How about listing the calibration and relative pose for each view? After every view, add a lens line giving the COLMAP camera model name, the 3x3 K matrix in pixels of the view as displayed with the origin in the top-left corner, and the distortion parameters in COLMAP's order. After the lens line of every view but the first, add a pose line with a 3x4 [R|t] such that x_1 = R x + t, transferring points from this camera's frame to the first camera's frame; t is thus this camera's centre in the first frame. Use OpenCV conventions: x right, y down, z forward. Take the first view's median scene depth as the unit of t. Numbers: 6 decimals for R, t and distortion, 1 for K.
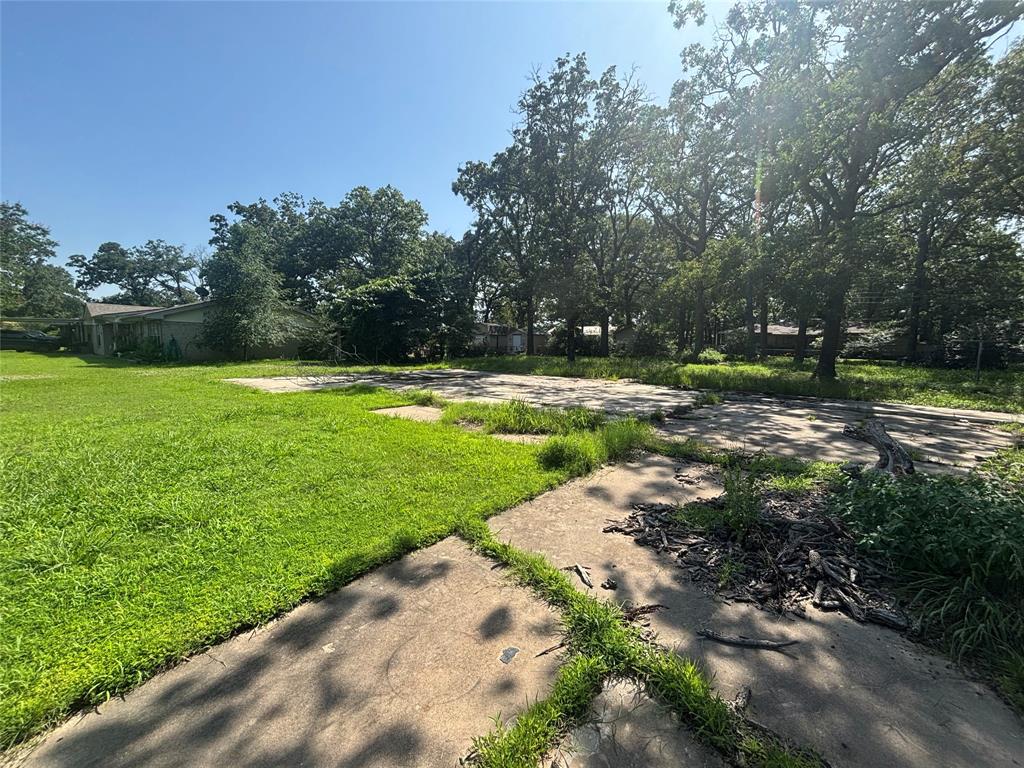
lens RADIAL K [[420.1, 0, 516.4], [0, 420.1, 380.2], [0, 0, 1]] dist [-0.003855, -0.000618]
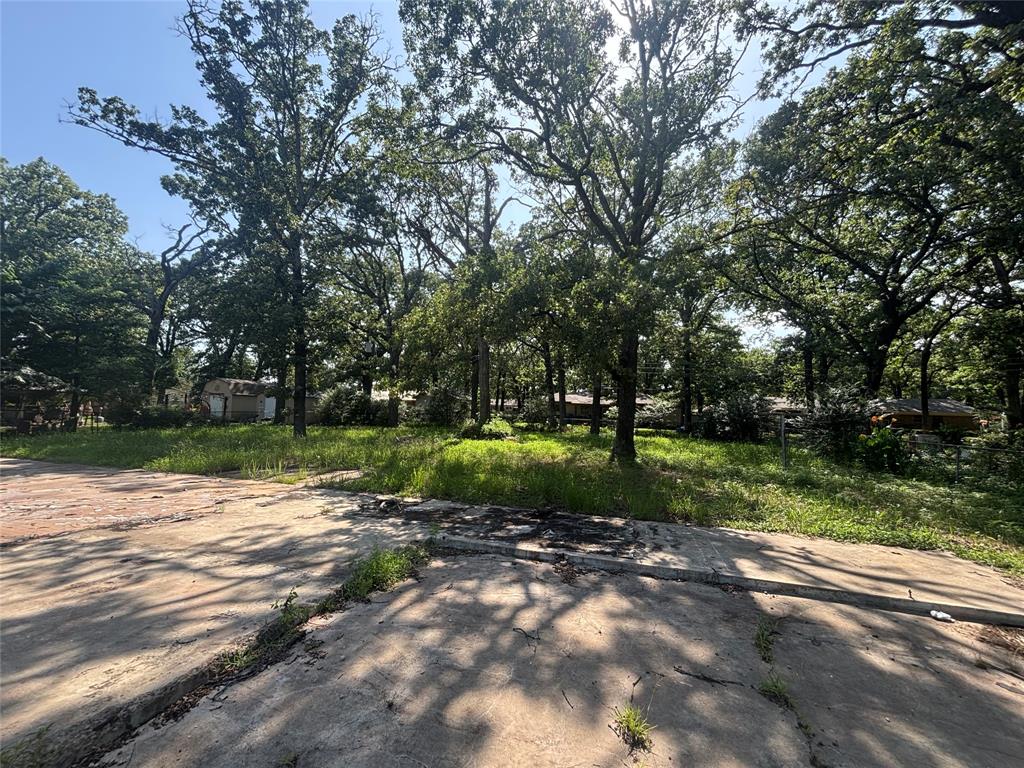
lens RADIAL K [[420.1, 0, 514.3], [0, 420.1, 384.4], [0, 0, 1]] dist [-0.003855, -0.000618]
pose [[0.919605, 0.039229, 0.390881, 0.152641], [0.018974, 0.989405, -0.143936, -0.020673], [-0.392386, 0.139781, 0.909117, 0.224429]]
